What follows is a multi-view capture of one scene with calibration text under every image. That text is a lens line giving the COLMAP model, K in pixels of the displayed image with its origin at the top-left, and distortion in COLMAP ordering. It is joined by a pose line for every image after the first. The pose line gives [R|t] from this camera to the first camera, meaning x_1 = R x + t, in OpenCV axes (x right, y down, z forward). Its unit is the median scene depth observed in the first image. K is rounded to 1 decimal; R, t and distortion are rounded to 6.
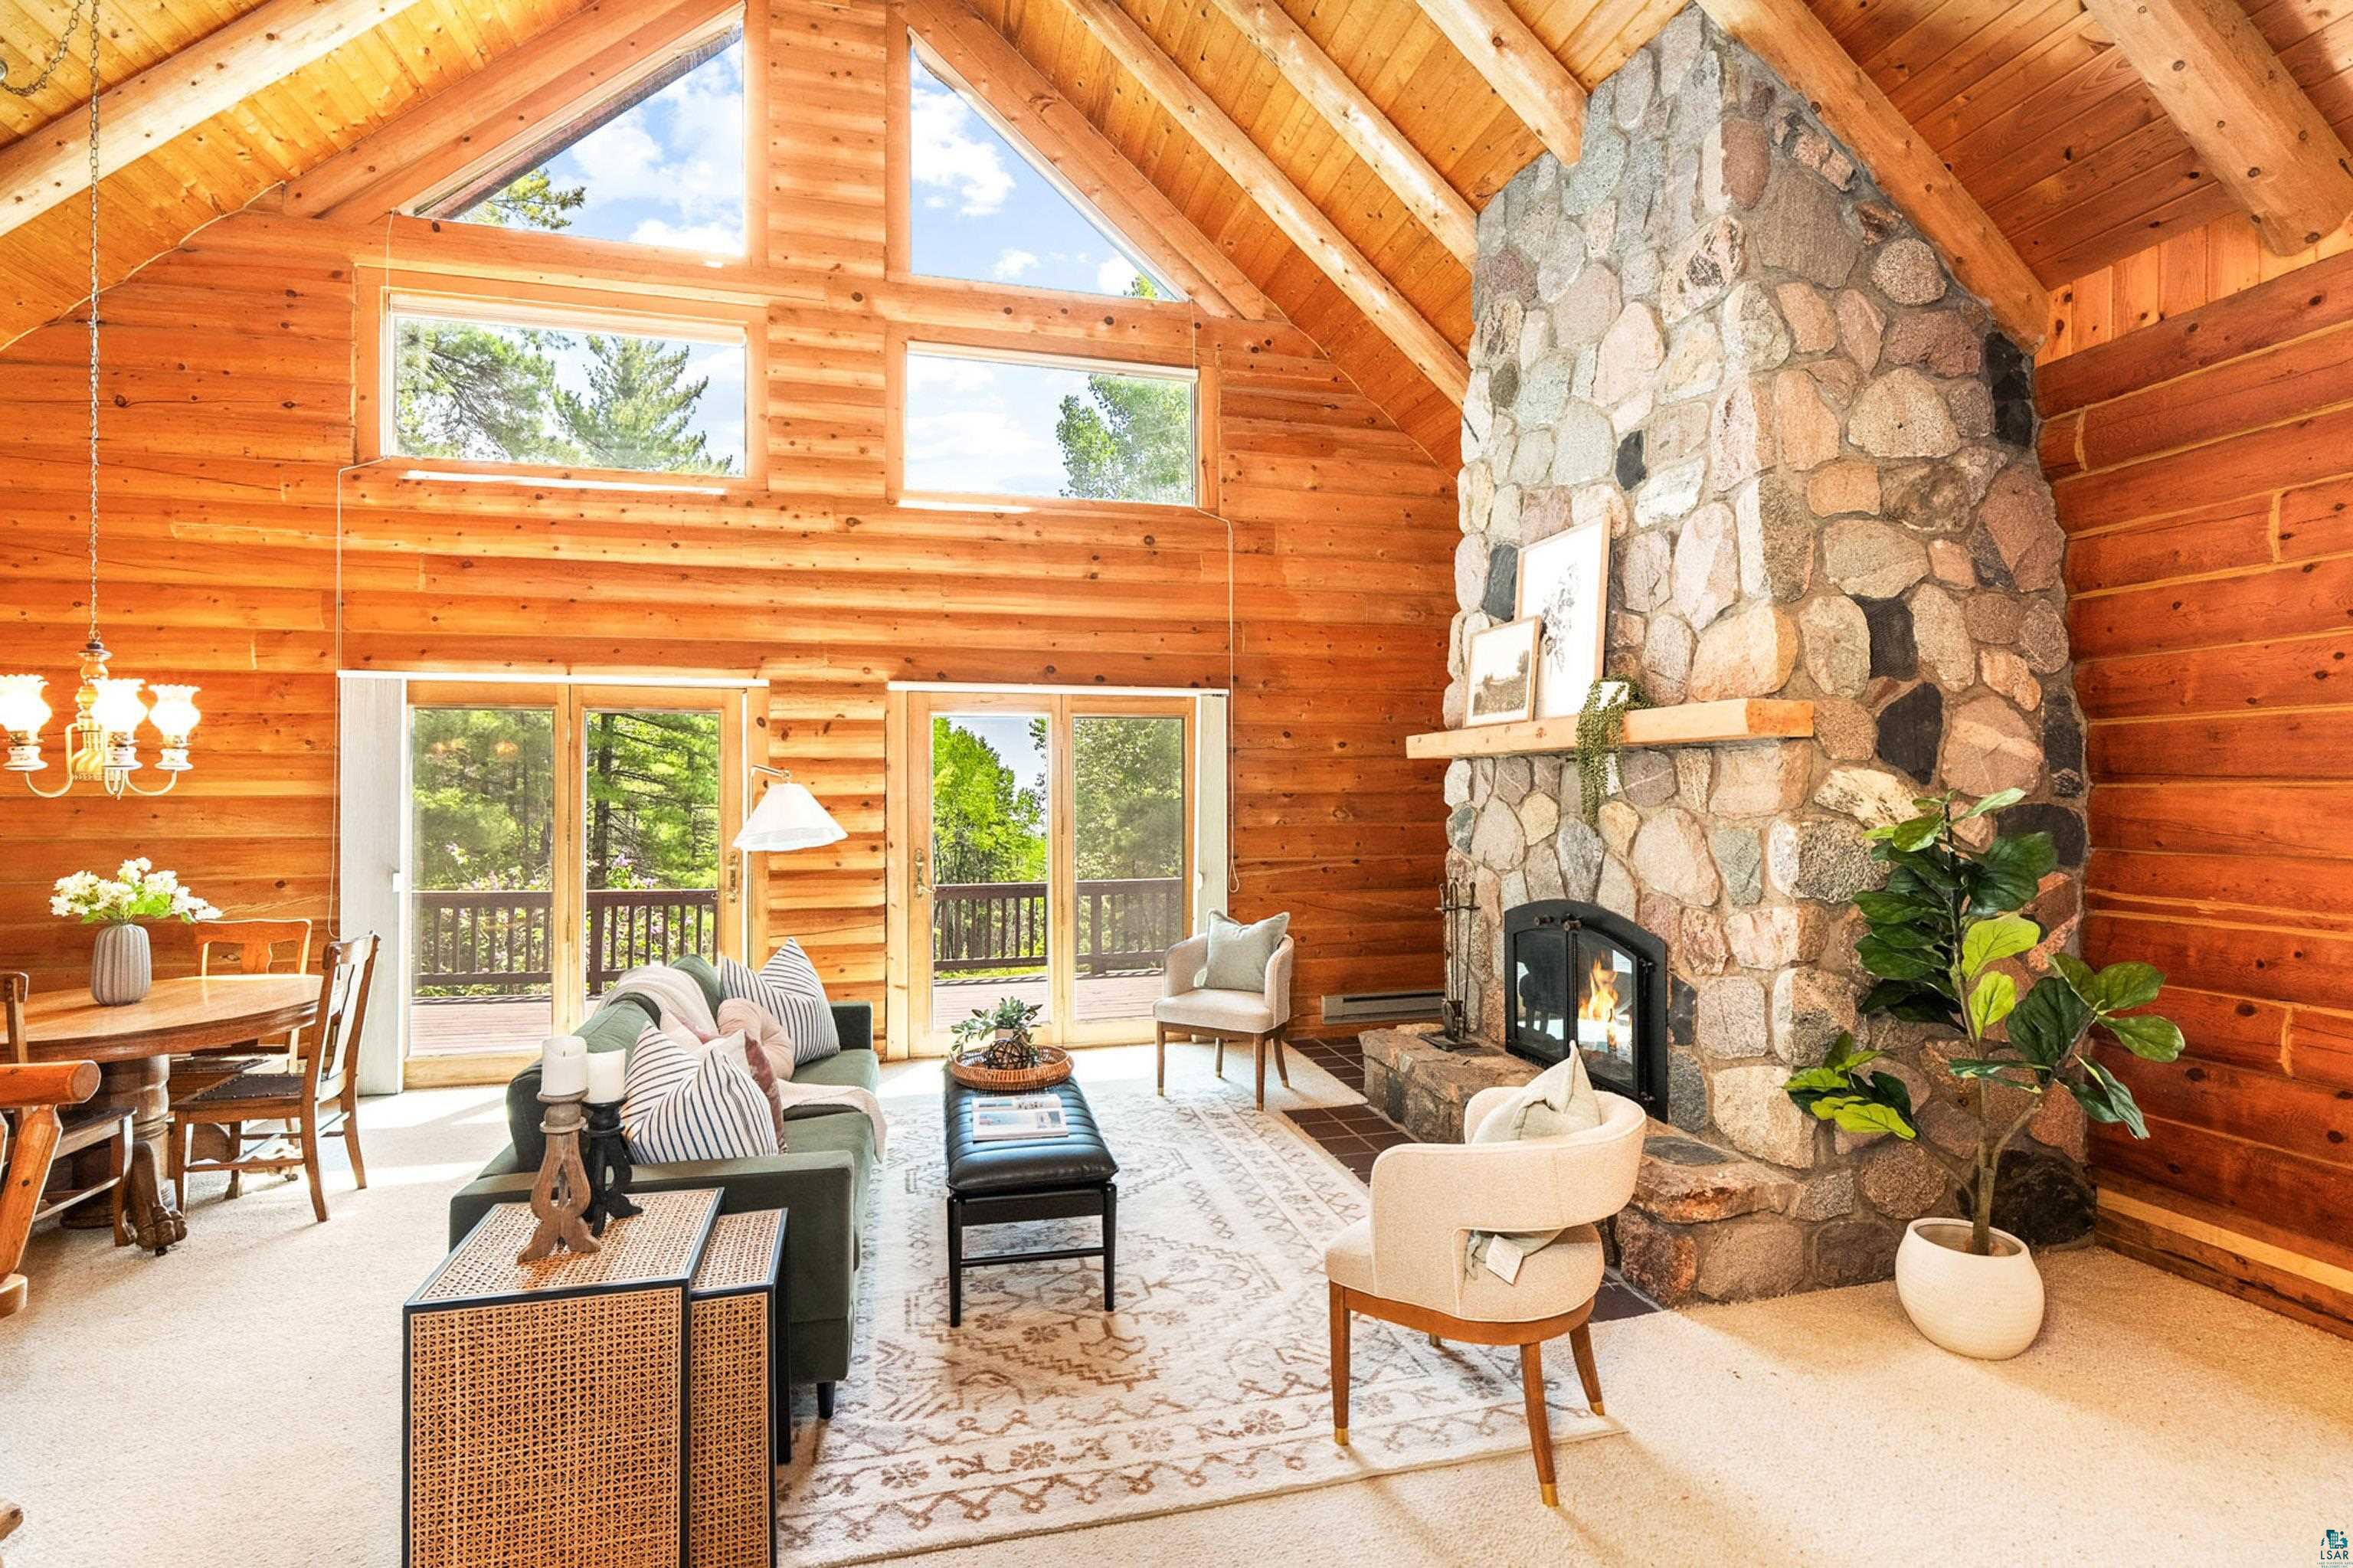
lens RADIAL K [[1091.0, 0, 1176.5], [0, 1091.0, 784.0], [0, 0, 1]] dist [-0.001832, -0.000503]
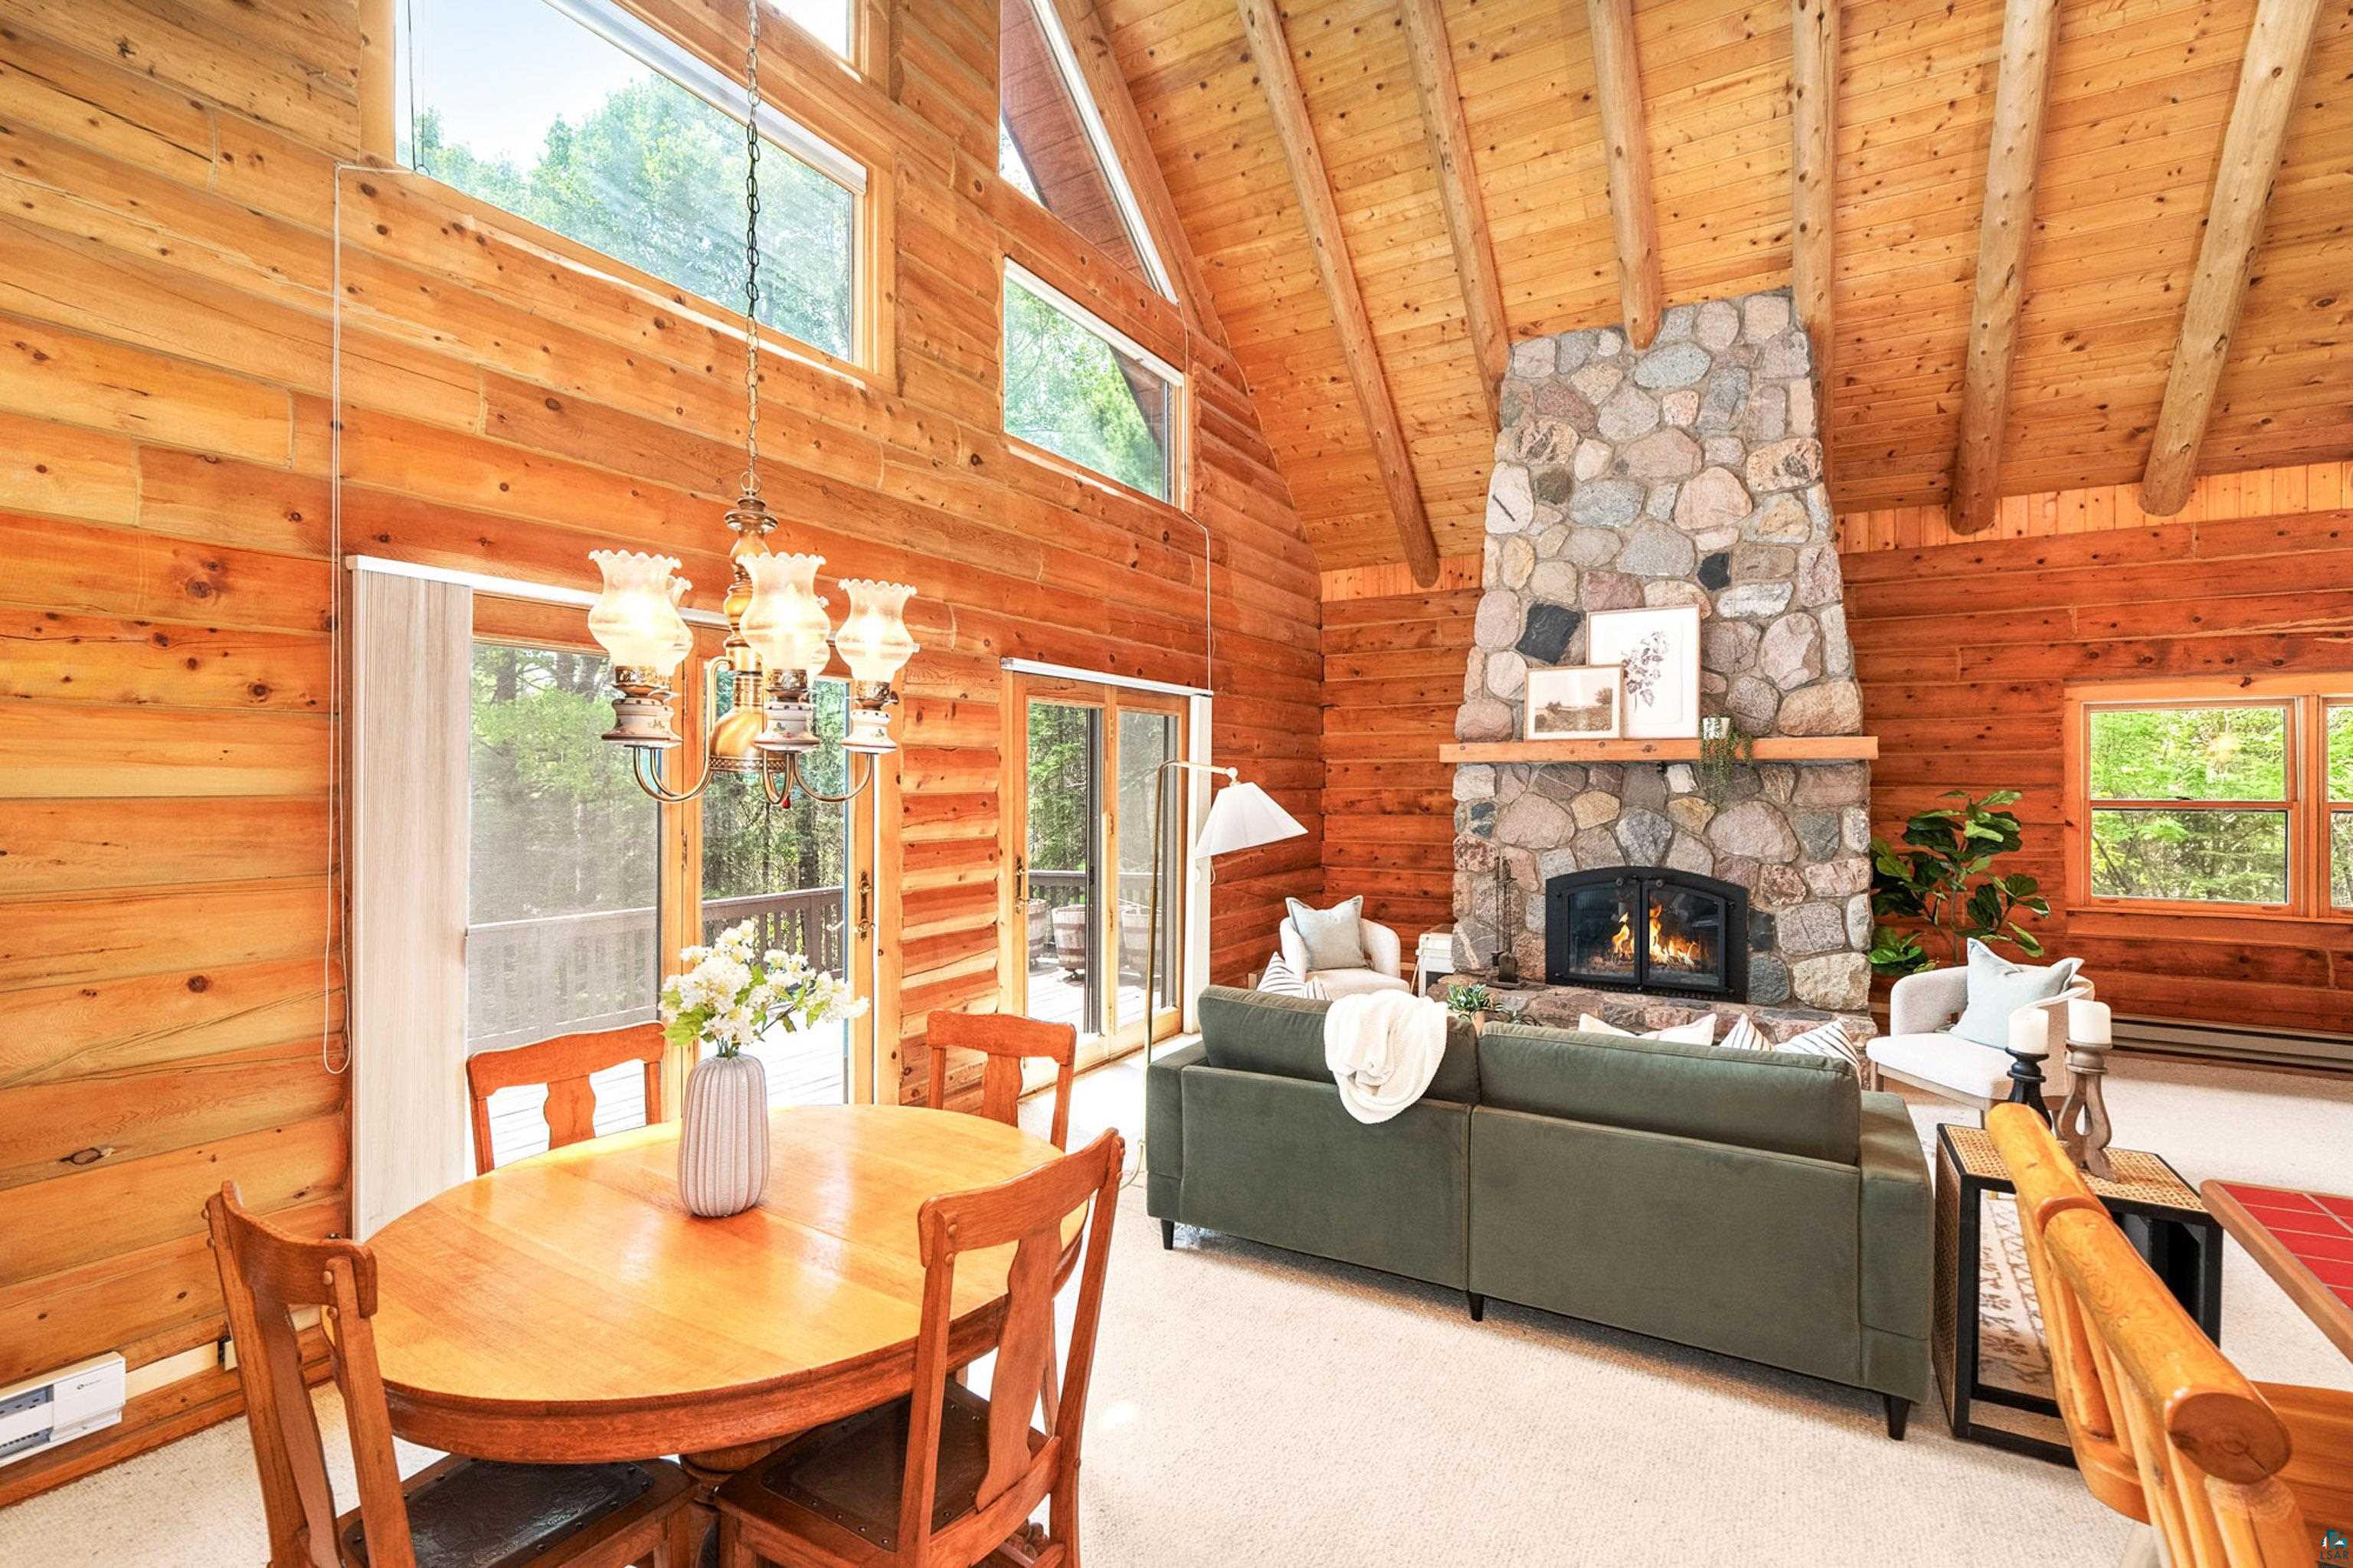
lens RADIAL K [[1077.3, 0, 1185.6], [0, 1077.3, 783.9], [0, 0, 1]] dist [-0.003645, -0.000493]
pose [[0.698261, 0.003180, 0.715836, -1.193967], [-0.008897, 0.999951, 0.004237, -0.002146], [-0.715788, -0.009327, 0.698256, 0.496166]]
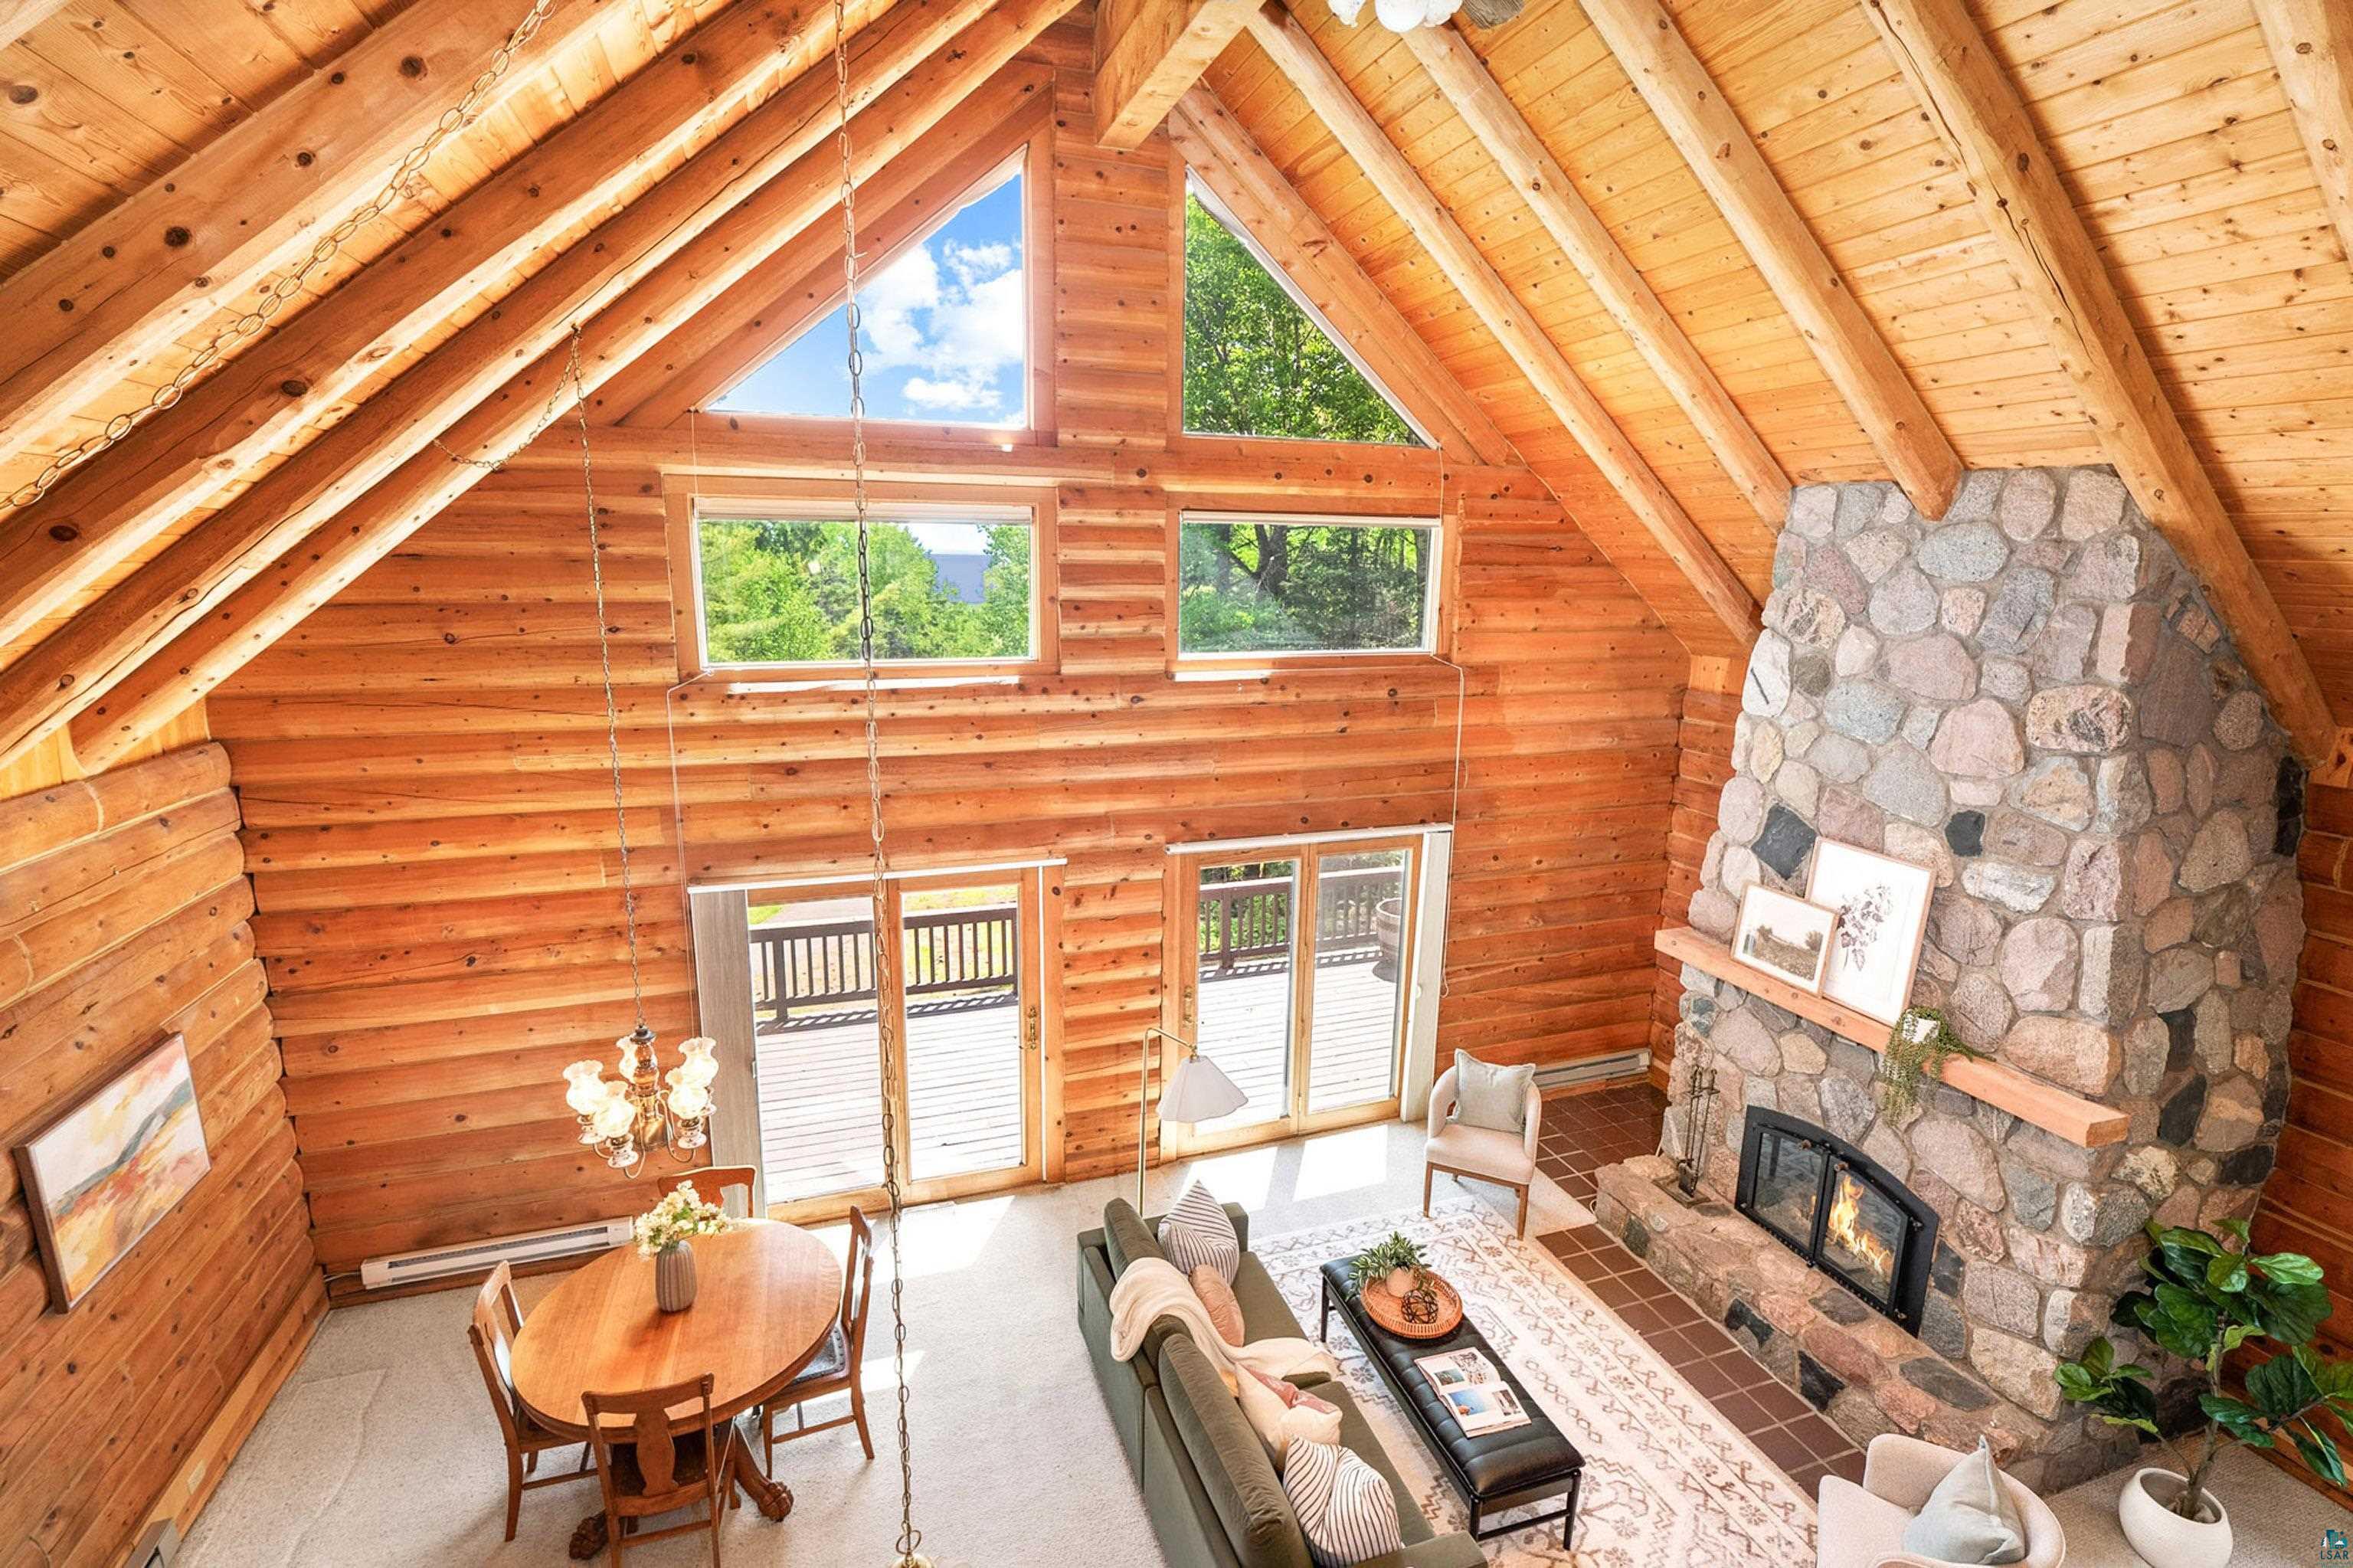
lens RADIAL K [[1091.0, 0, 1176.5], [0, 1091.0, 784.0], [0, 0, 1]] dist [-0.001832, -0.000503]
pose [[0.995799, -0.002552, 0.091528, -0.552854], [-0.017349, 0.976245, 0.215972, -0.603580], [-0.089905, -0.216653, 0.972100, -0.054231]]
